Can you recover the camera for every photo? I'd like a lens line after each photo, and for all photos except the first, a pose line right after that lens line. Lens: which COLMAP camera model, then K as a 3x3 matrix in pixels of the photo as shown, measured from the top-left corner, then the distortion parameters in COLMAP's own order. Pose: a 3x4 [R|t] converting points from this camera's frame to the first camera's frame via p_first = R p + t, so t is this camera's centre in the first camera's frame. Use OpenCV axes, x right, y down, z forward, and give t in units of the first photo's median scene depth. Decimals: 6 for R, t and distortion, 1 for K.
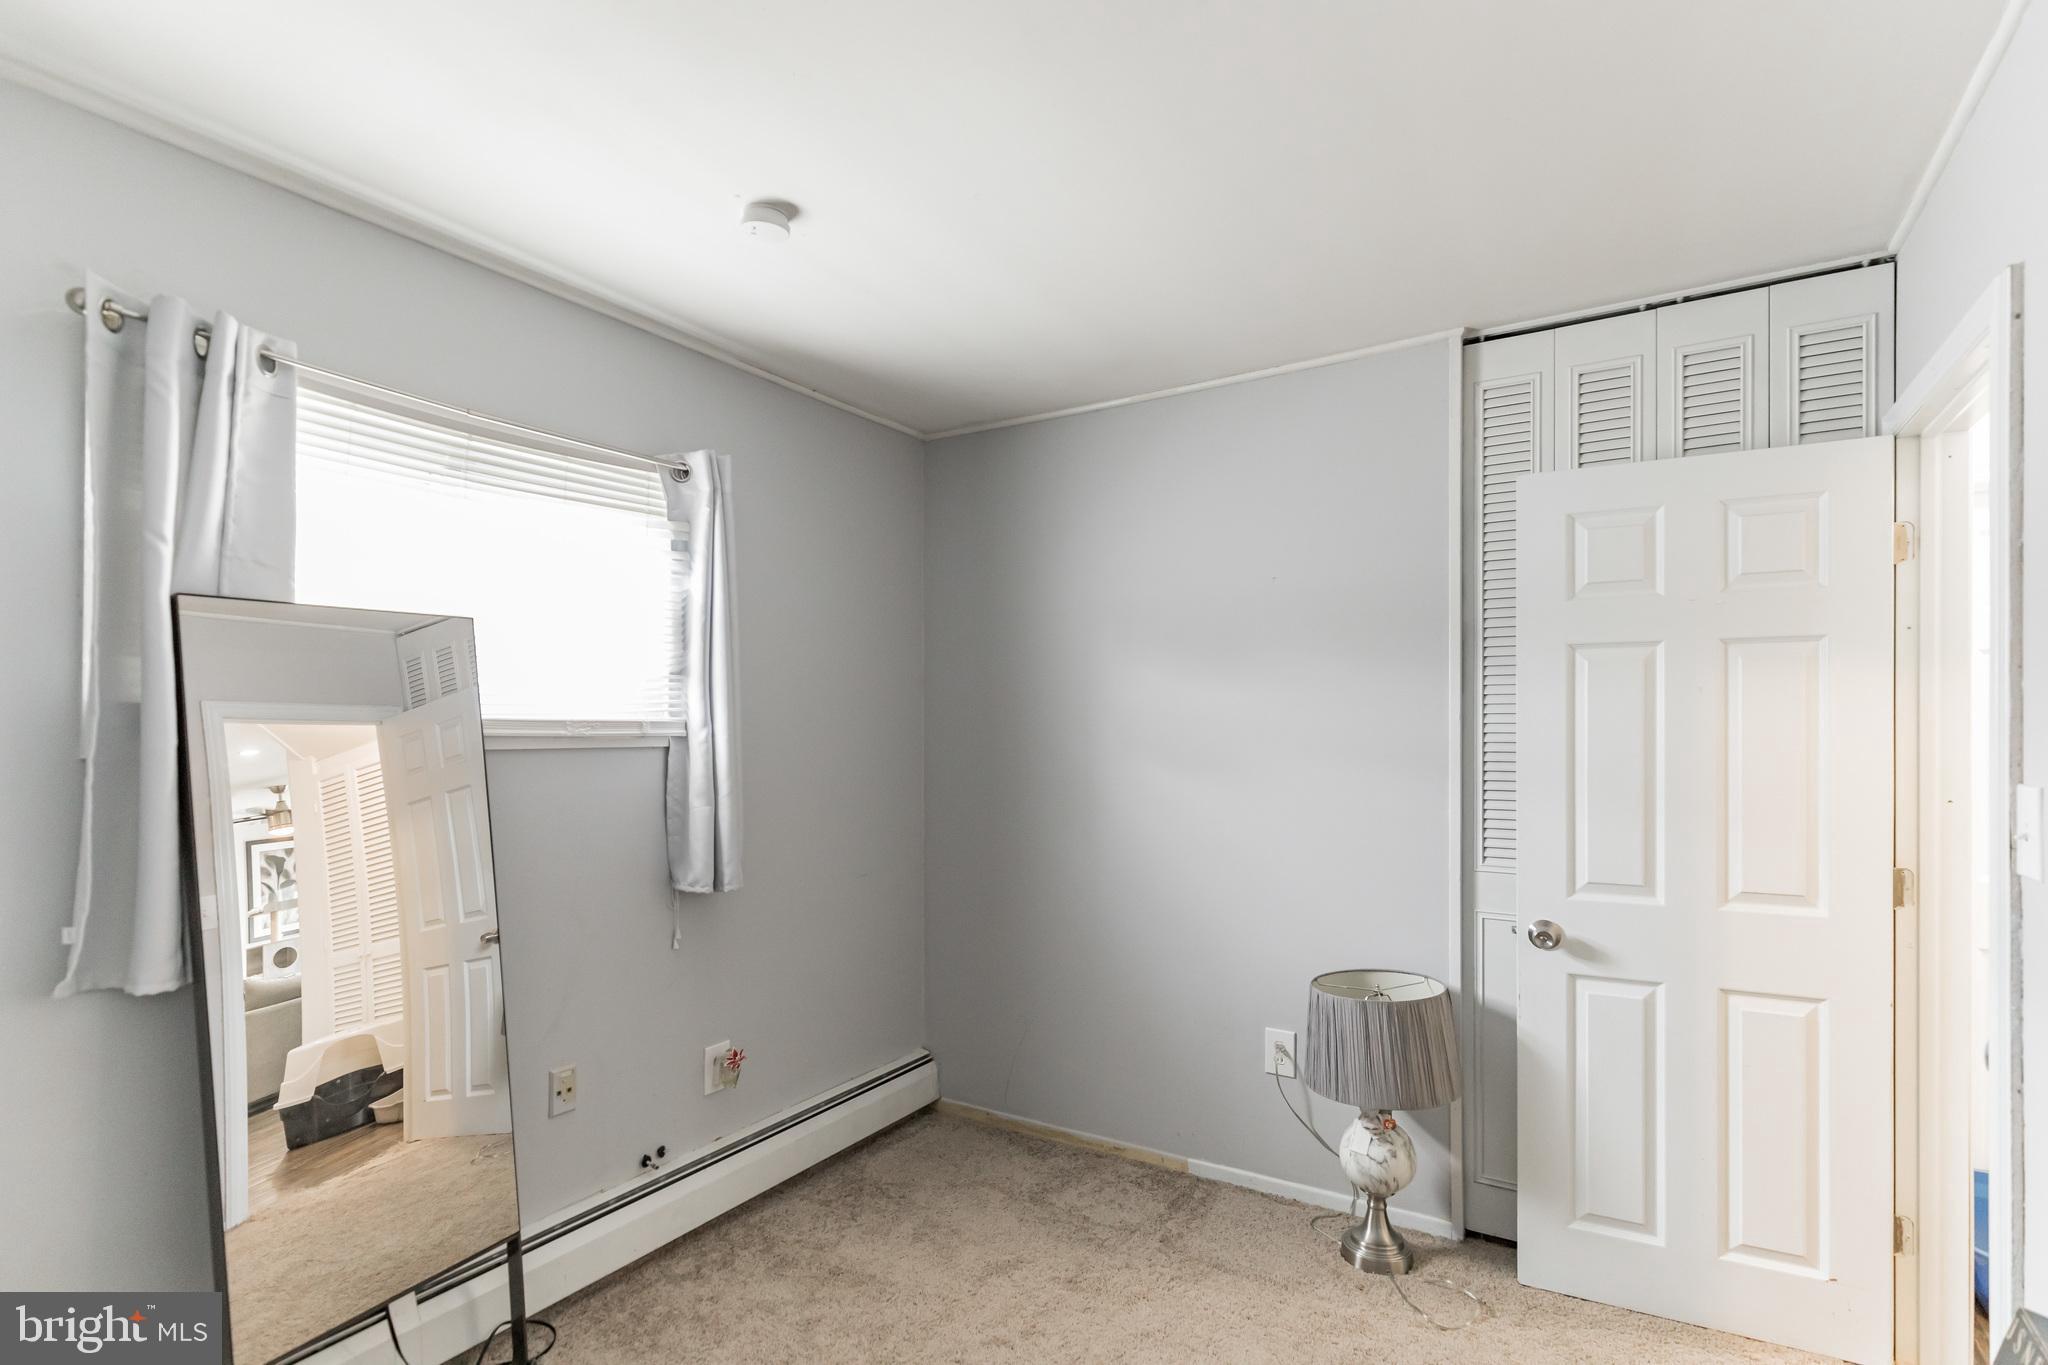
lens RADIAL K [[976.4, 0, 1039.8], [0, 976.4, 729.6], [0, 0, 1]] dist [-0.004140, -0.001027]
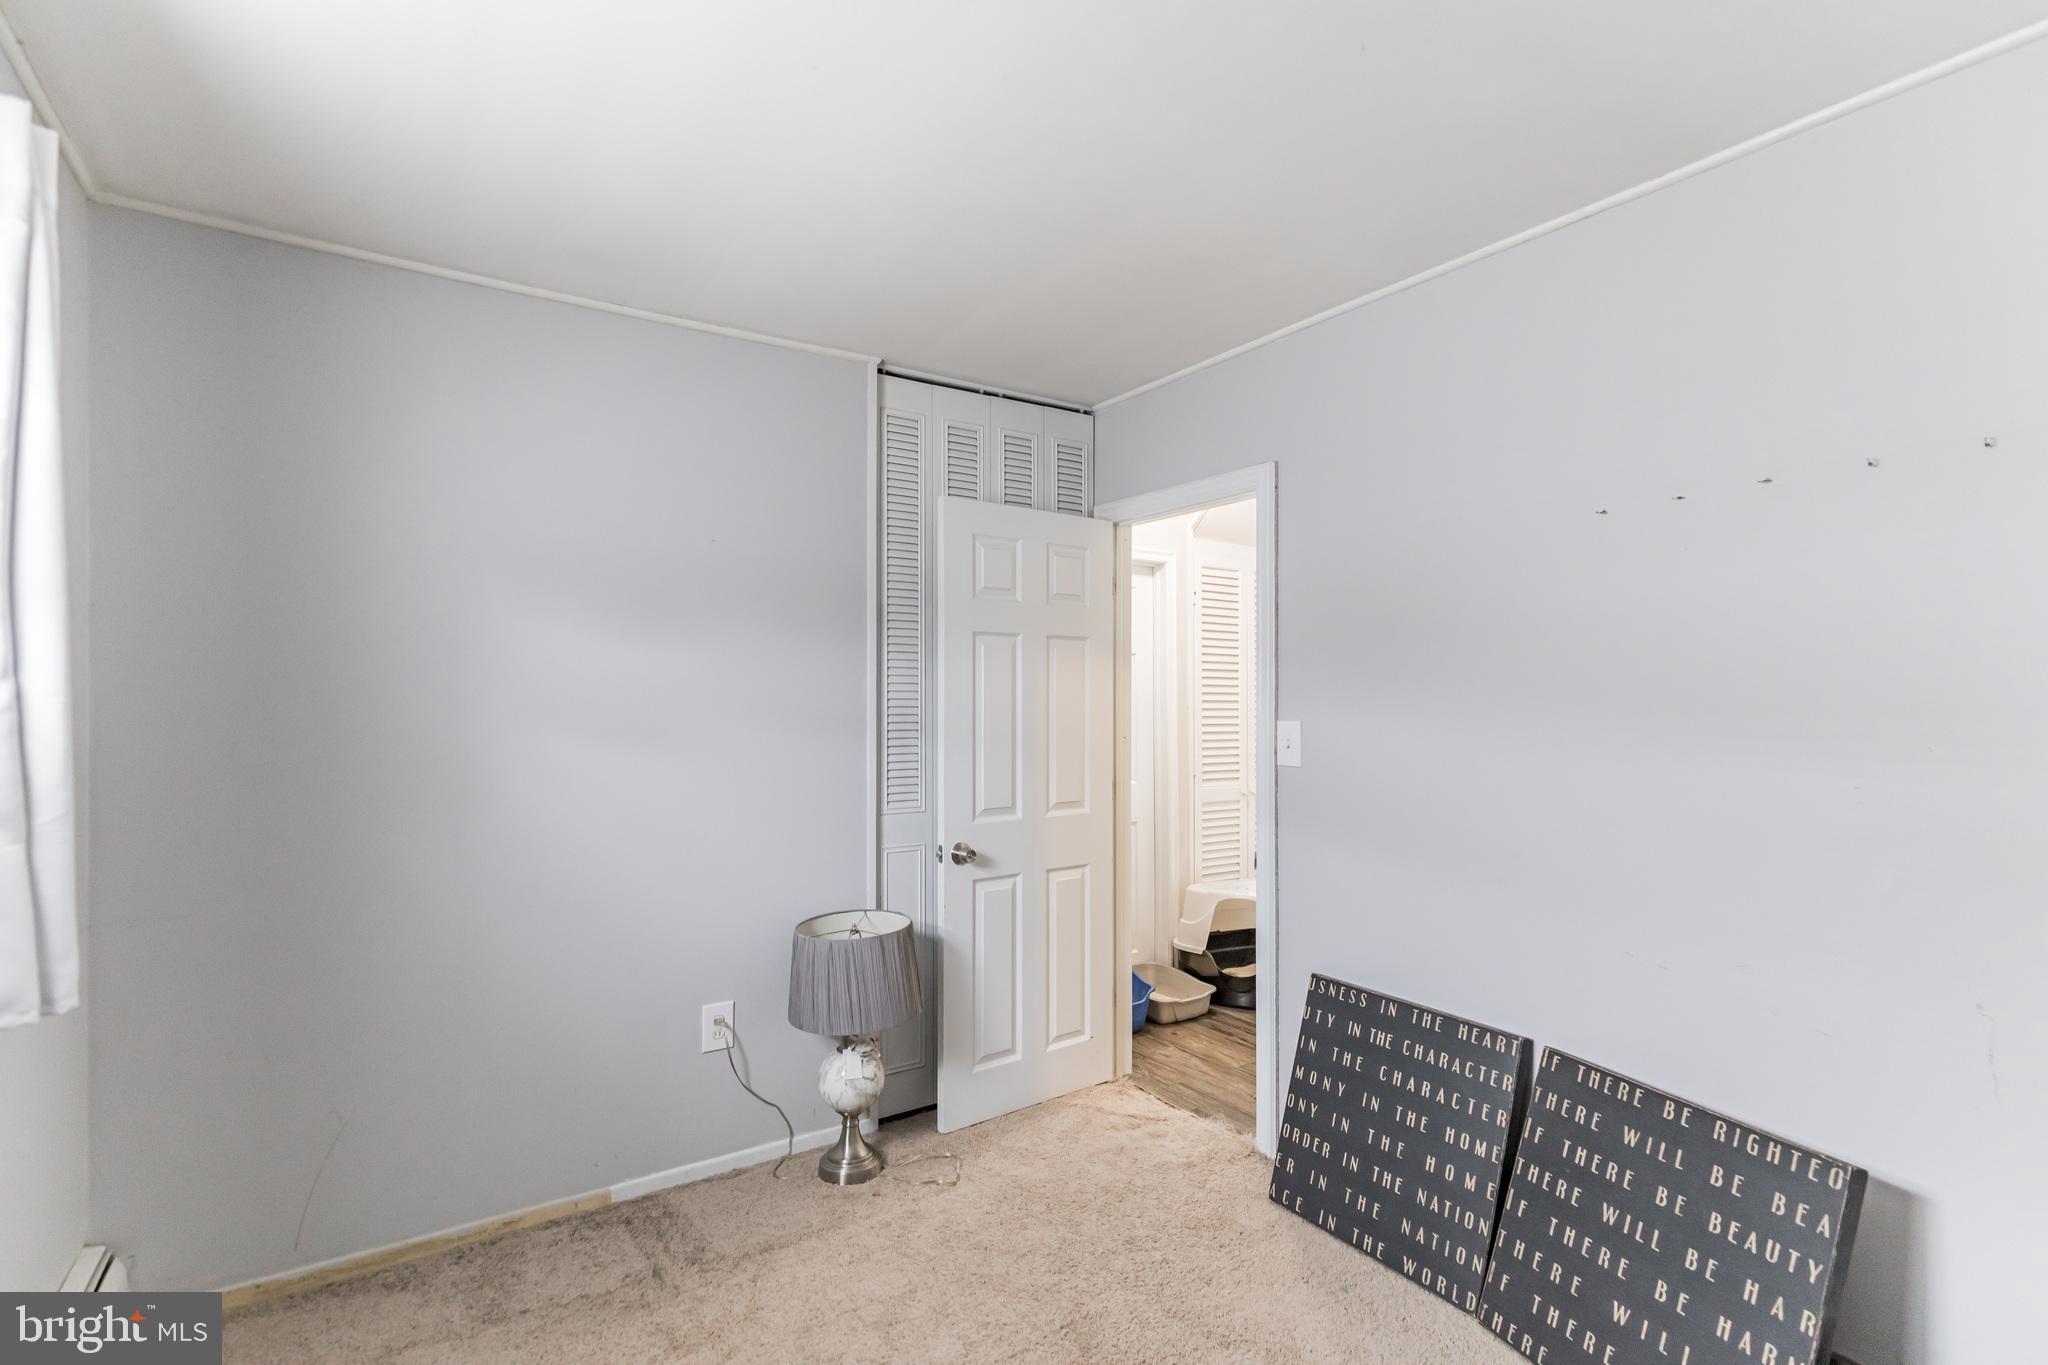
lens RADIAL K [[976.4, 0, 1025.6], [0, 976.4, 690.7], [0, 0, 1]] dist [-0.004140, -0.001027]
pose [[0.409470, 0.010413, 0.912264, -0.618748], [0.001431, 0.999926, -0.012056, 0.009069], [-0.912322, 0.006242, 0.409425, 0.377773]]
